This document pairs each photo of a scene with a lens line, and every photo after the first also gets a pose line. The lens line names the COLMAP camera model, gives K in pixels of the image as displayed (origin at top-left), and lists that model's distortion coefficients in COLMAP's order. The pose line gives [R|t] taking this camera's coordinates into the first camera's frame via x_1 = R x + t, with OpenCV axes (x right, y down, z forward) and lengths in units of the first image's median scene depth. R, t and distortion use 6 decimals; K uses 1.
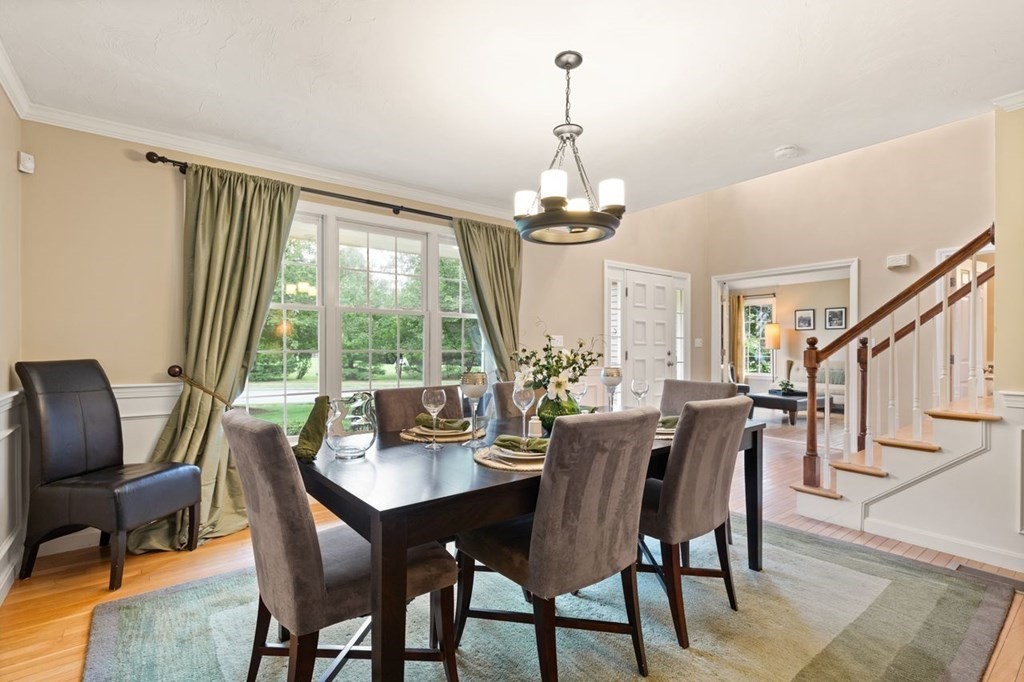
lens RADIAL K [[468.9, 0, 513.8], [0, 468.9, 347.0], [0, 0, 1]] dist [0.008894, -0.001621]
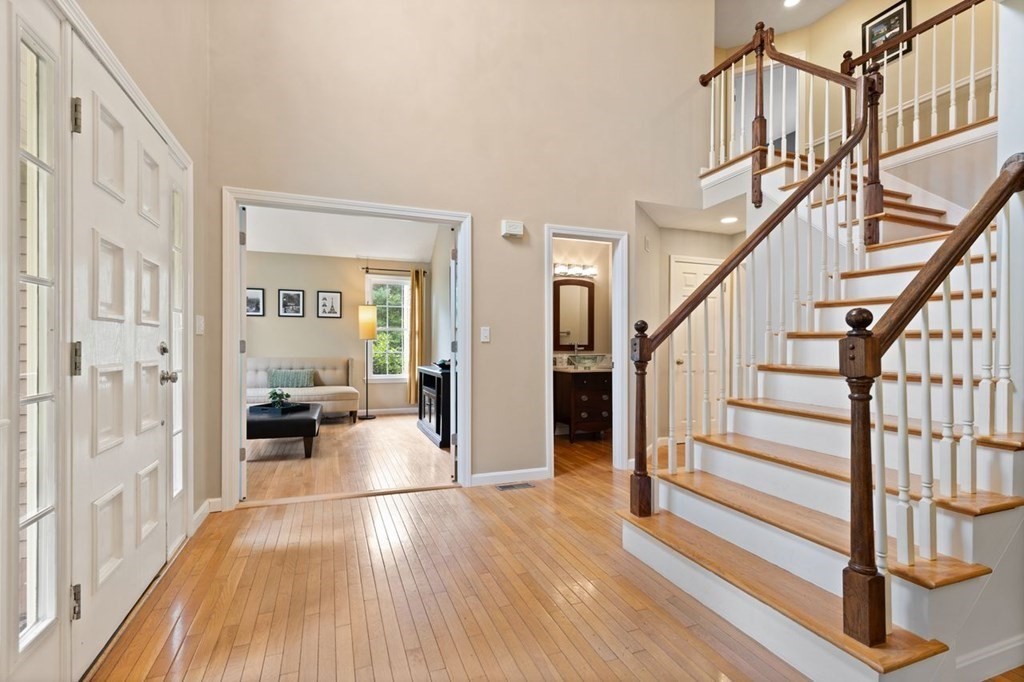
lens RADIAL K [[468.9, 0, 514.0], [0, 468.9, 343.2], [0, 0, 1]] dist [0.008894, -0.001621]
pose [[0.273747, 0.000971, 0.961801, 0.030844], [-0.002226, 0.999997, -0.000376, 0.005756], [-0.961799, -0.002038, 0.273748, 0.432228]]
